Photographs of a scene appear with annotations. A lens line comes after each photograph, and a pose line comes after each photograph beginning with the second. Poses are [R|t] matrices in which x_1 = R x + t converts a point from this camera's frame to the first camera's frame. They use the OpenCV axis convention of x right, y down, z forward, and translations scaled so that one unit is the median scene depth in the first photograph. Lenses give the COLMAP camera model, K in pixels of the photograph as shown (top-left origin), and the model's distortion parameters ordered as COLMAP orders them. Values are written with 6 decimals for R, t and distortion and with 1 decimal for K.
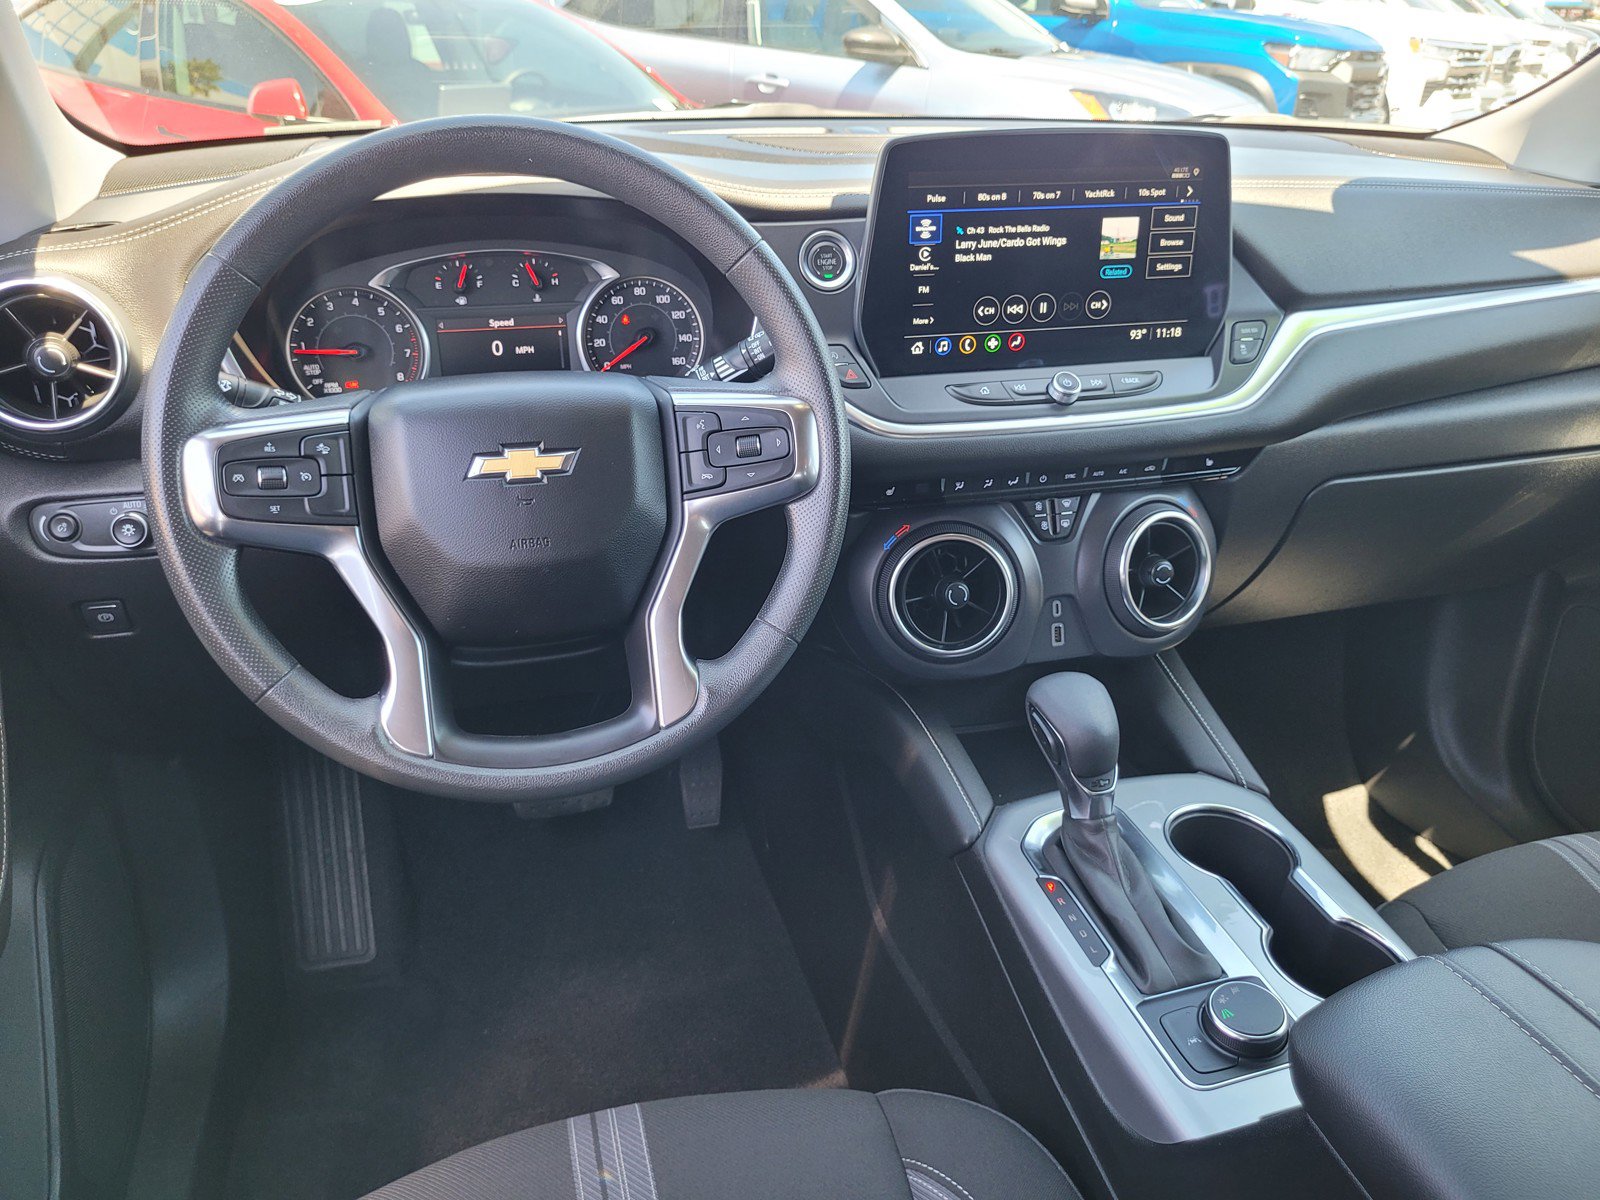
lens RADIAL K [[1214.5, 0, 806.8], [0, 1214.5, 581.9], [0, 0, 1]] dist [0.024315, -0.022969]
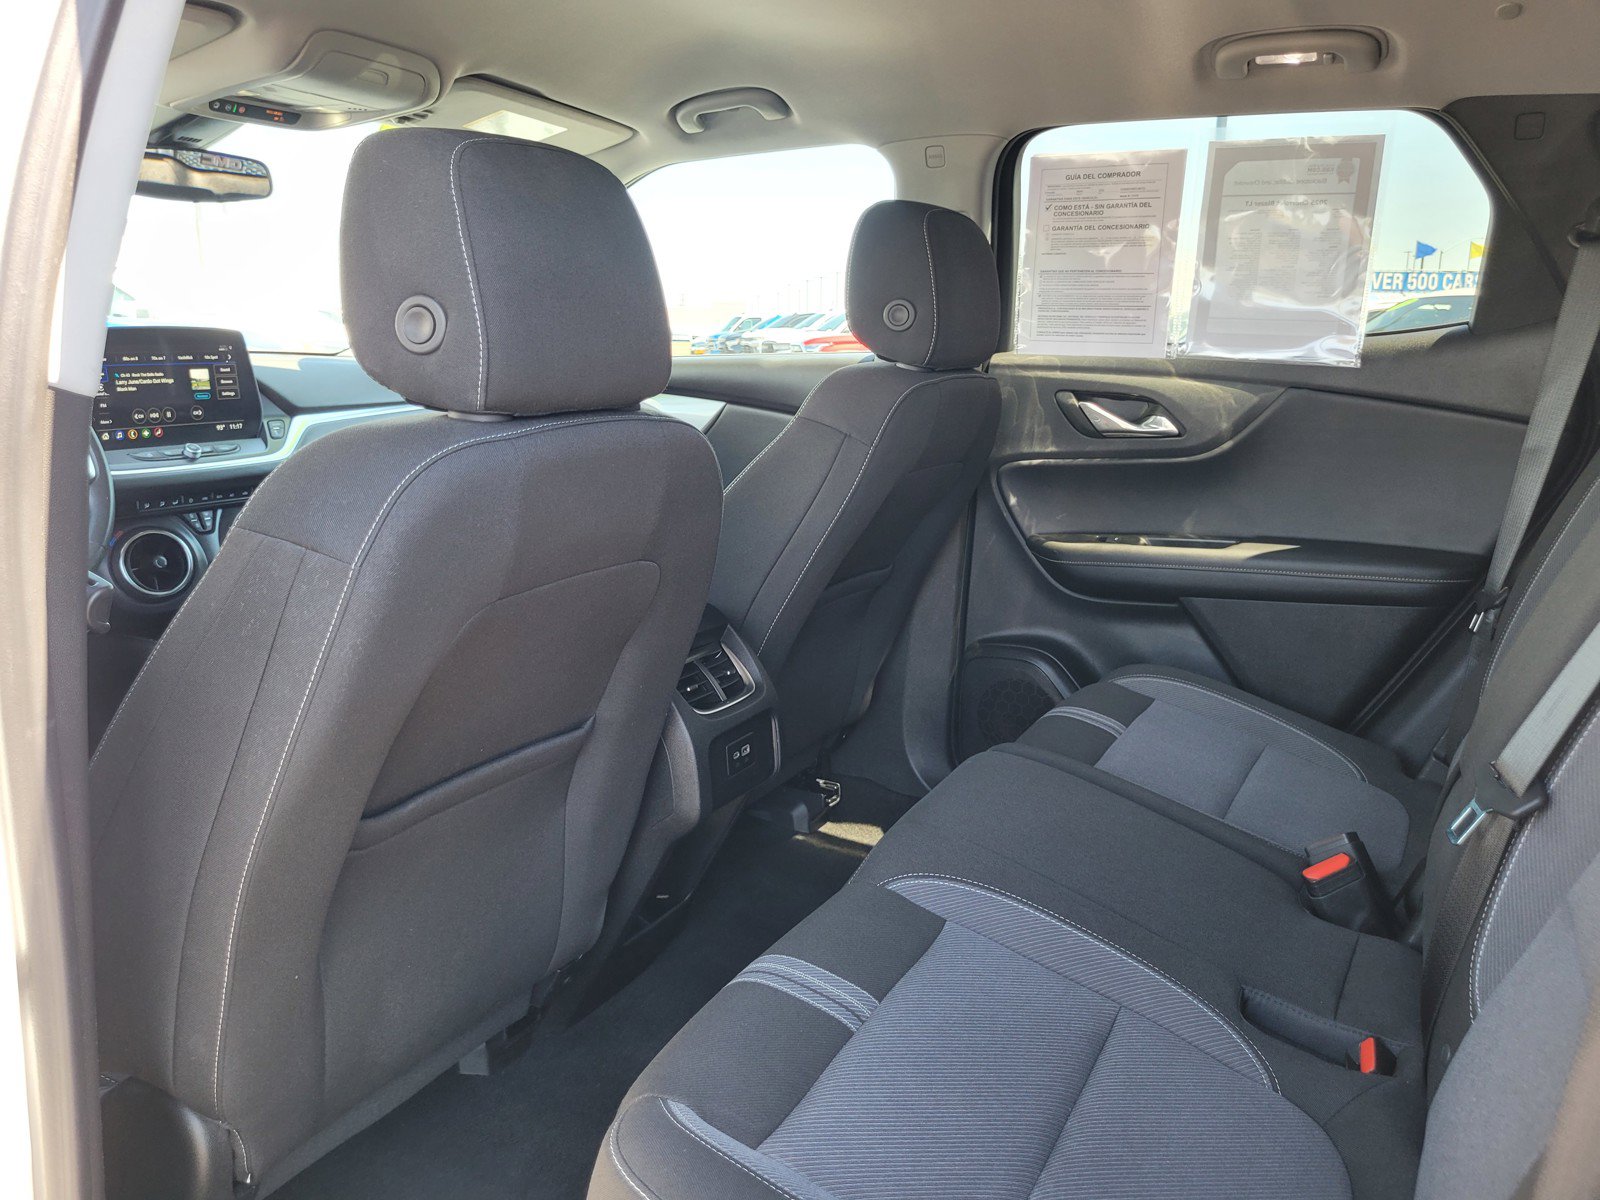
lens RADIAL K [[1204.3, 0, 761.5], [0, 1204.3, 587.1], [0, 0, 1]] dist [0.038504, -0.043924]
pose [[0.713539, -0.159755, 0.682159, -0.498517], [0.310700, 0.944832, -0.103722, 0.533413], [-0.627955, 0.285956, 0.723810, -0.921626]]
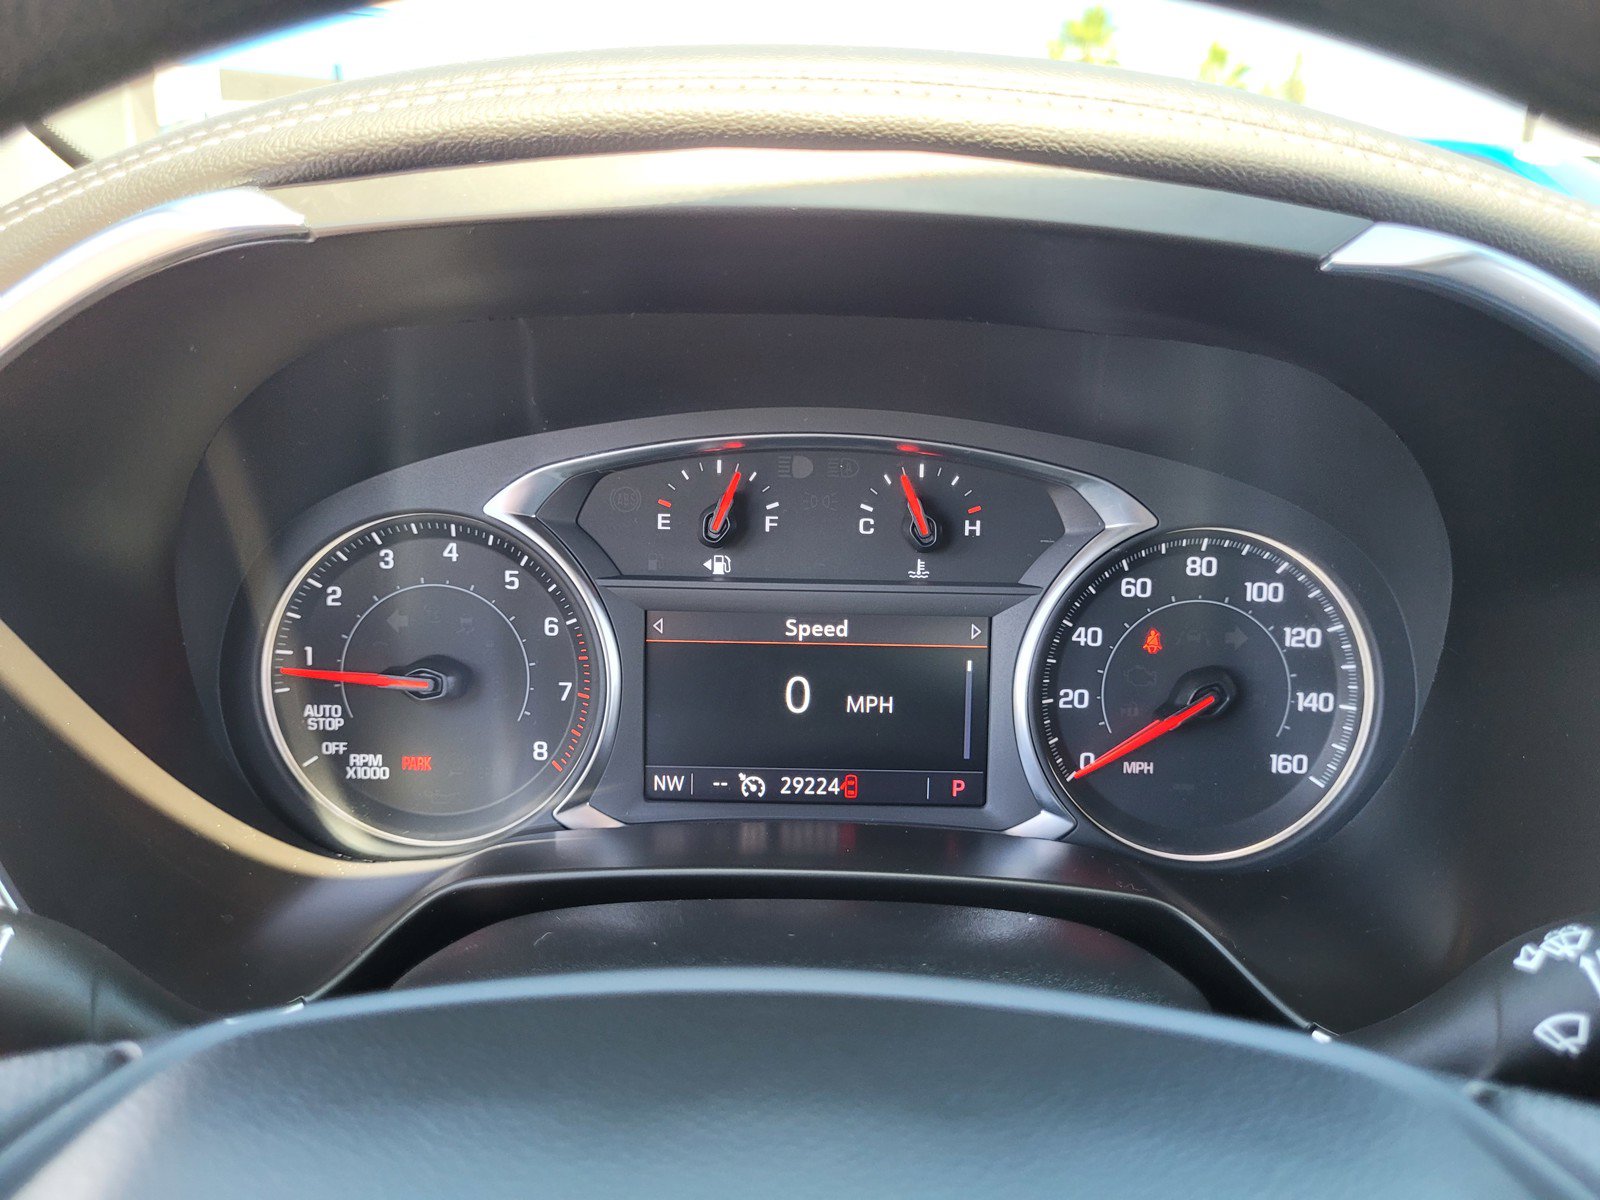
lens RADIAL K [[1277.7, 0, 800.0], [0, 1277.7, 600.0], [0, 0, 1]] dist [-0.010253, -0.028656]
pose [[0.960000, 0.076128, -0.269451, -0.158009], [-0.120631, 0.980889, -0.152656, -0.167693], [0.252681, 0.179054, 0.950838, 0.653520]]
